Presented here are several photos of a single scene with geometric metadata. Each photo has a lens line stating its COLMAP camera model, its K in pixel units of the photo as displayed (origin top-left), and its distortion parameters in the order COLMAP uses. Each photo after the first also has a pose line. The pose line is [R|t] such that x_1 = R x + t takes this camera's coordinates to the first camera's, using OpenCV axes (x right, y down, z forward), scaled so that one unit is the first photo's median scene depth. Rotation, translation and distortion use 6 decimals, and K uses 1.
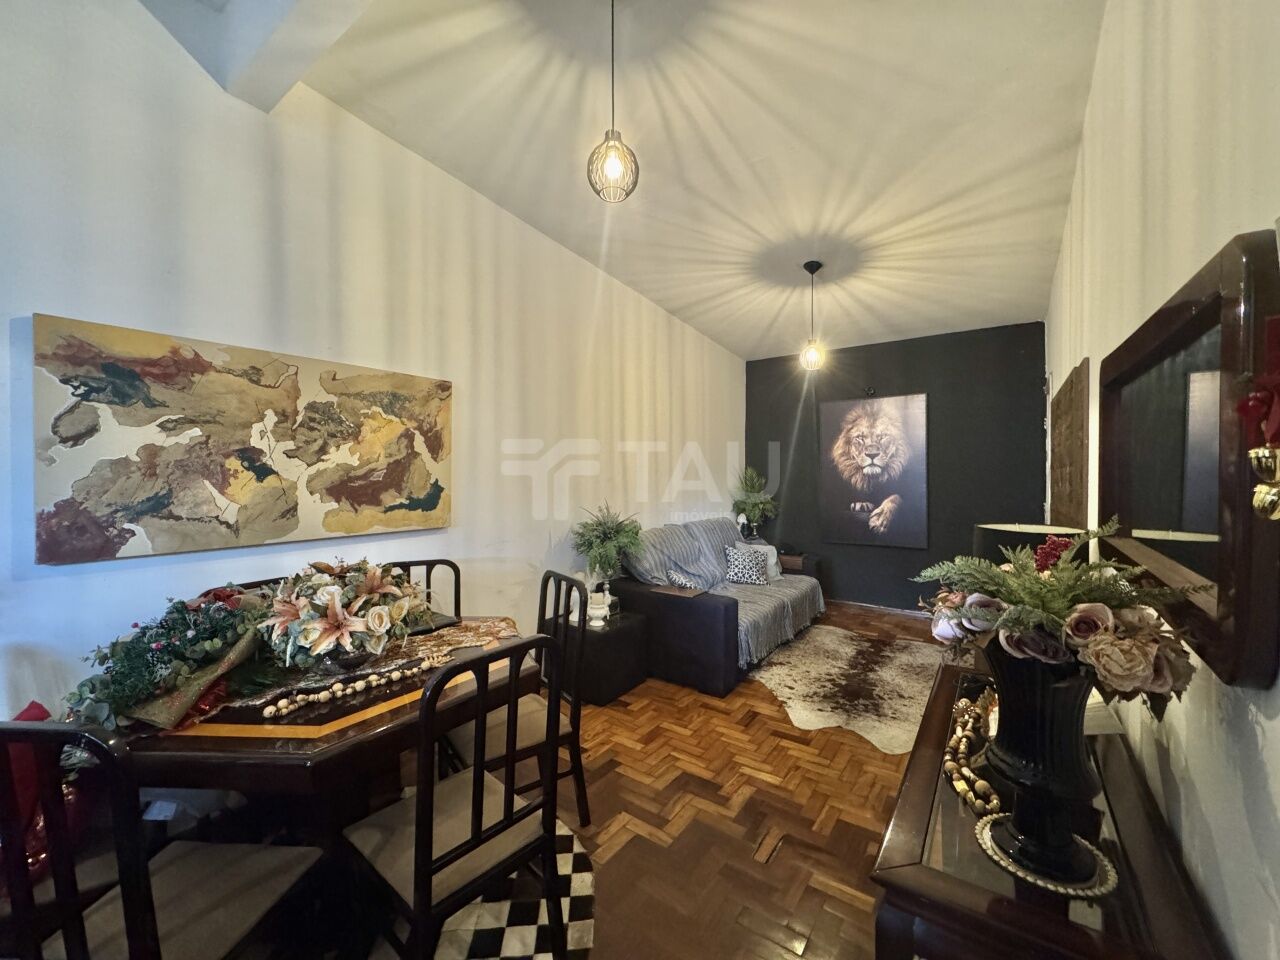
lens RADIAL K [[510.0, 0, 640.9], [0, 510.0, 479.6], [0, 0, 1]] dist [-0.004256, 0.000817]
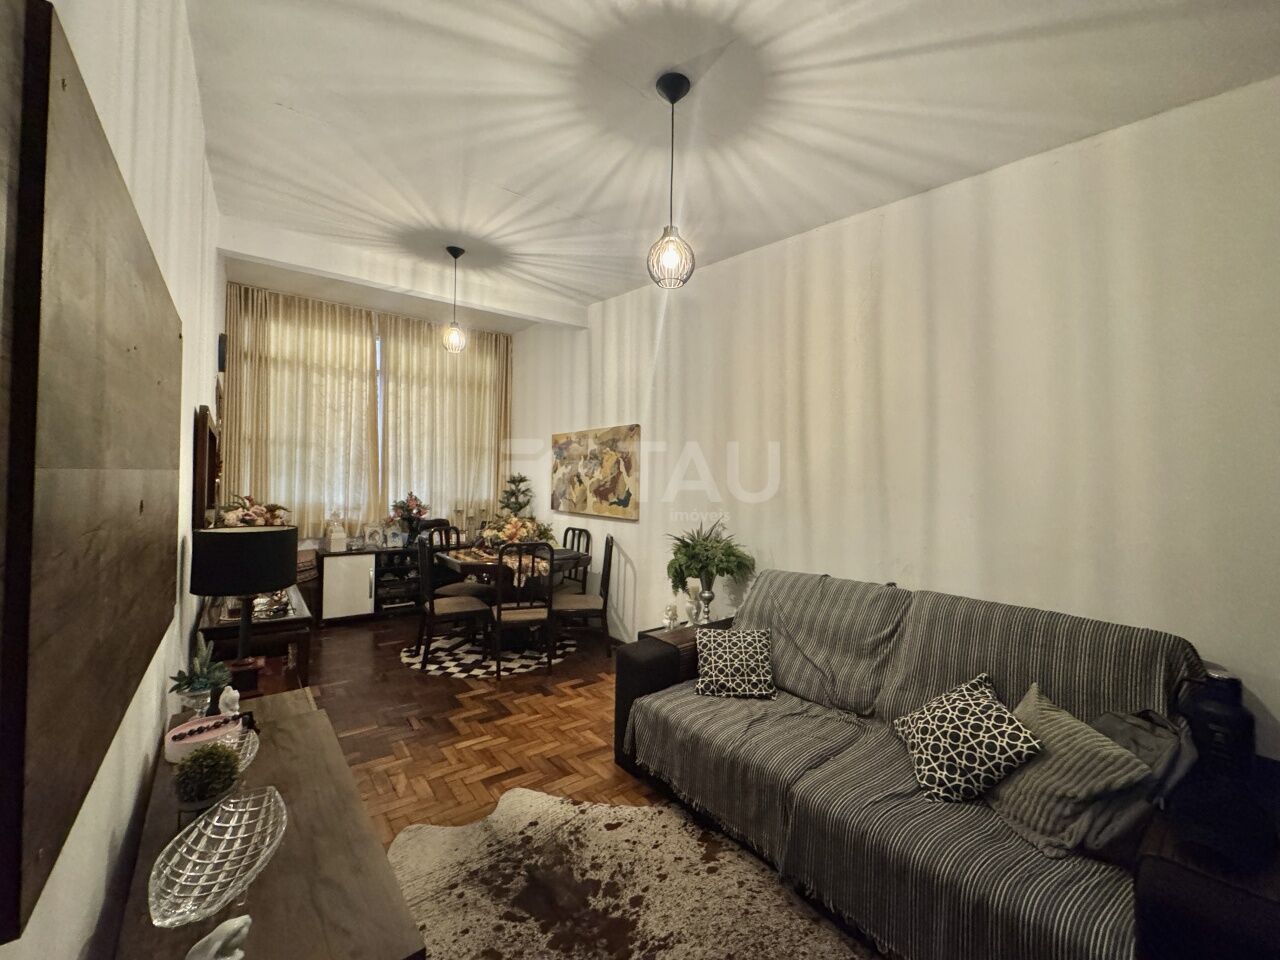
lens RADIAL K [[510.0, 0, 641.7], [0, 510.0, 479.0], [0, 0, 1]] dist [-0.004256, 0.000817]
pose [[-0.284758, -0.010462, -0.958542, 0.994802], [-0.030655, 0.999528, -0.001803, -0.024346], [0.958109, 0.028870, -0.284944, 1.340679]]
